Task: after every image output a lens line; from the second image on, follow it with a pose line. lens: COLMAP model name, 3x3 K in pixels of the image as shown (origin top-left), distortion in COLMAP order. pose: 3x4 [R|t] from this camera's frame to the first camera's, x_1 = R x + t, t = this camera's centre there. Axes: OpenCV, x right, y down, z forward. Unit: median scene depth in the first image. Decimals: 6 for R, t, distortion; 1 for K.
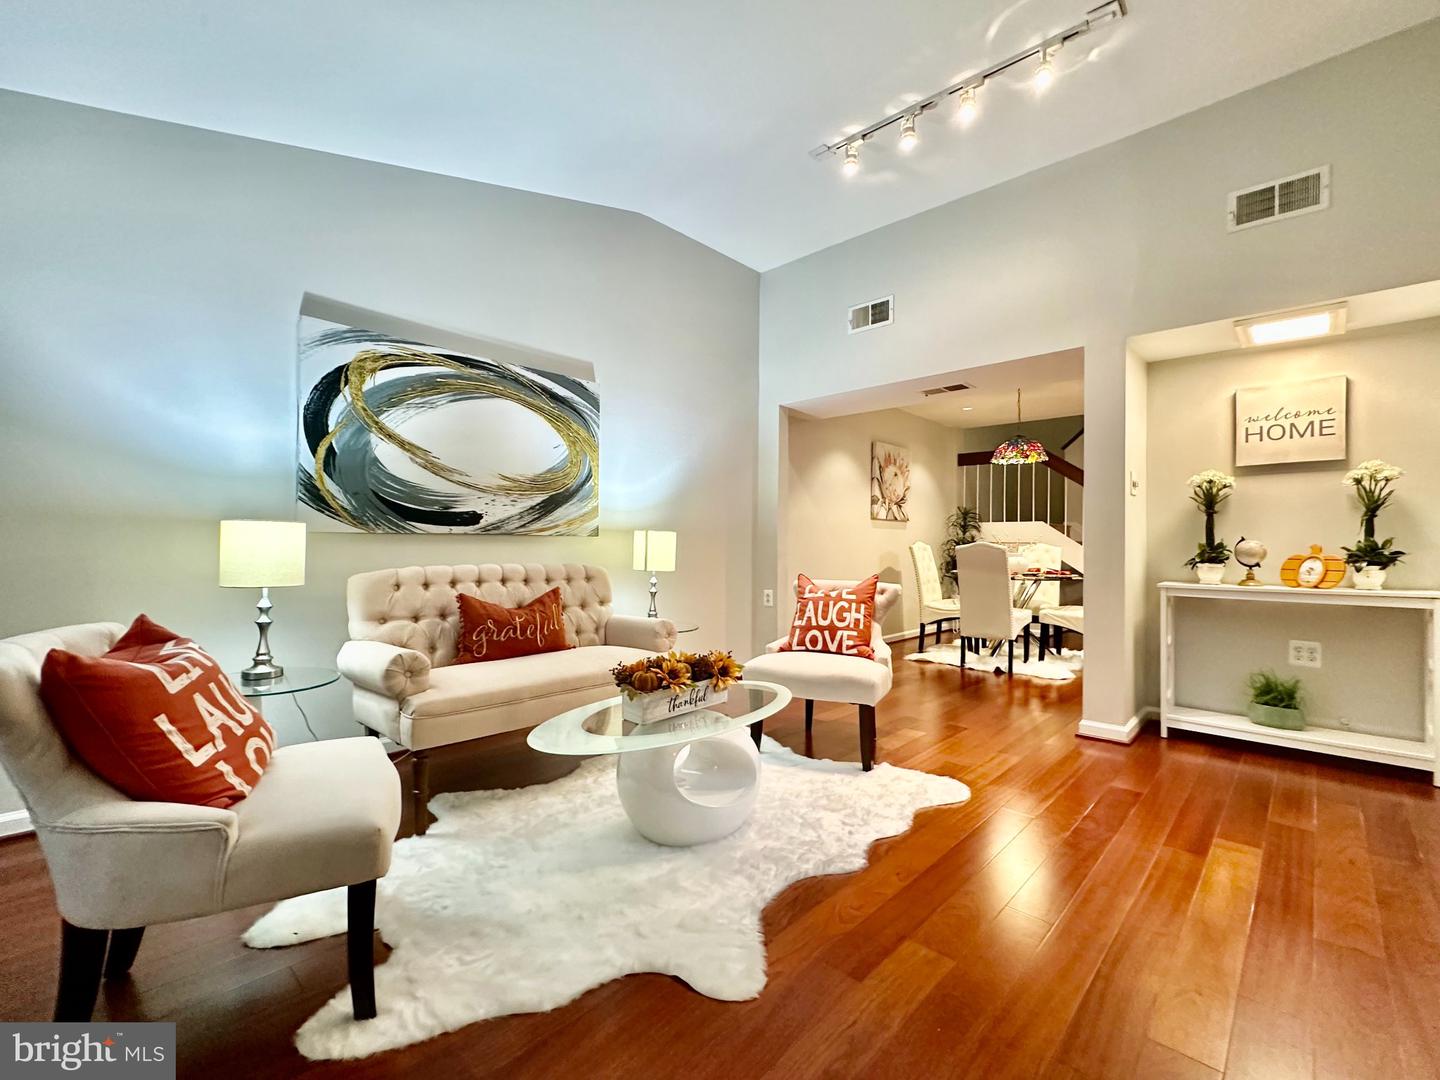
lens RADIAL K [[622.5, 0, 719.9], [0, 622.5, 540.5], [0, 0, 1]] dist [-0.002555, -0.000177]
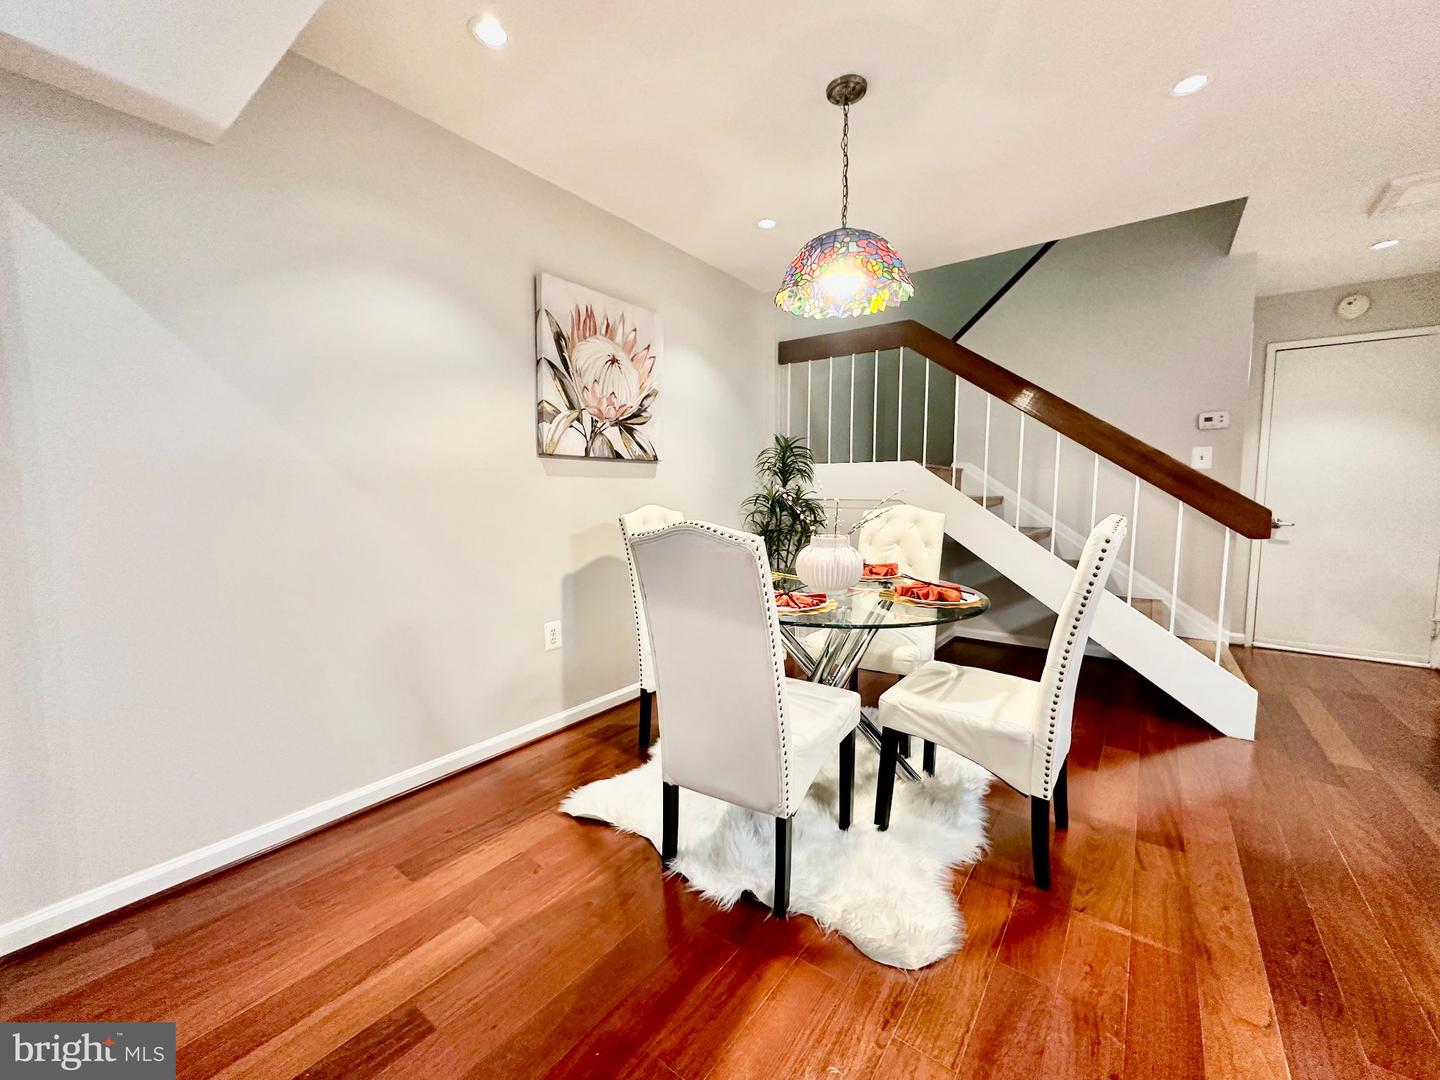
lens RADIAL K [[574.4, 0, 715.5], [0, 574.4, 539.4], [0, 0, 1]] dist [-0.001717, -0.000170]
pose [[0.993511, -0.019493, 0.112049, 0.607486], [0.008856, 0.995470, 0.094661, -0.023962], [-0.113387, -0.093055, 0.989184, 1.088865]]
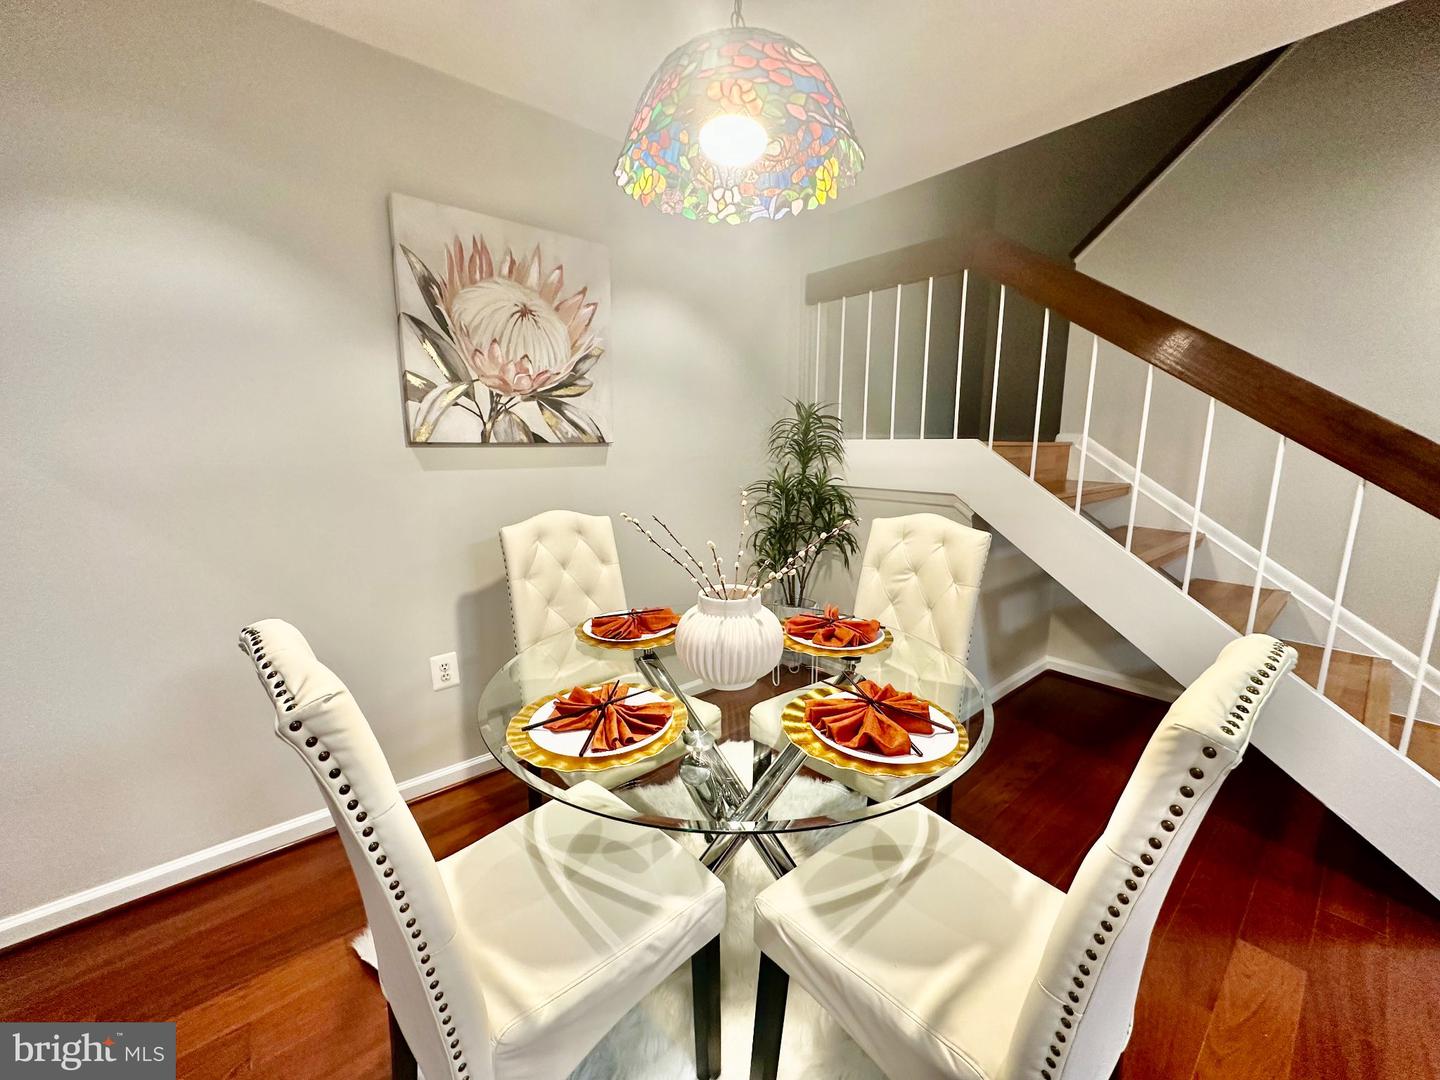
lens RADIAL K [[574.4, 0, 714.4], [0, 574.4, 538.9], [0, 0, 1]] dist [-0.001717, -0.000170]
pose [[0.994523, 0.007079, -0.104282, 0.835056], [0.011145, 0.984835, 0.173136, -0.068637], [0.103926, -0.173350, 0.979362, 1.329034]]
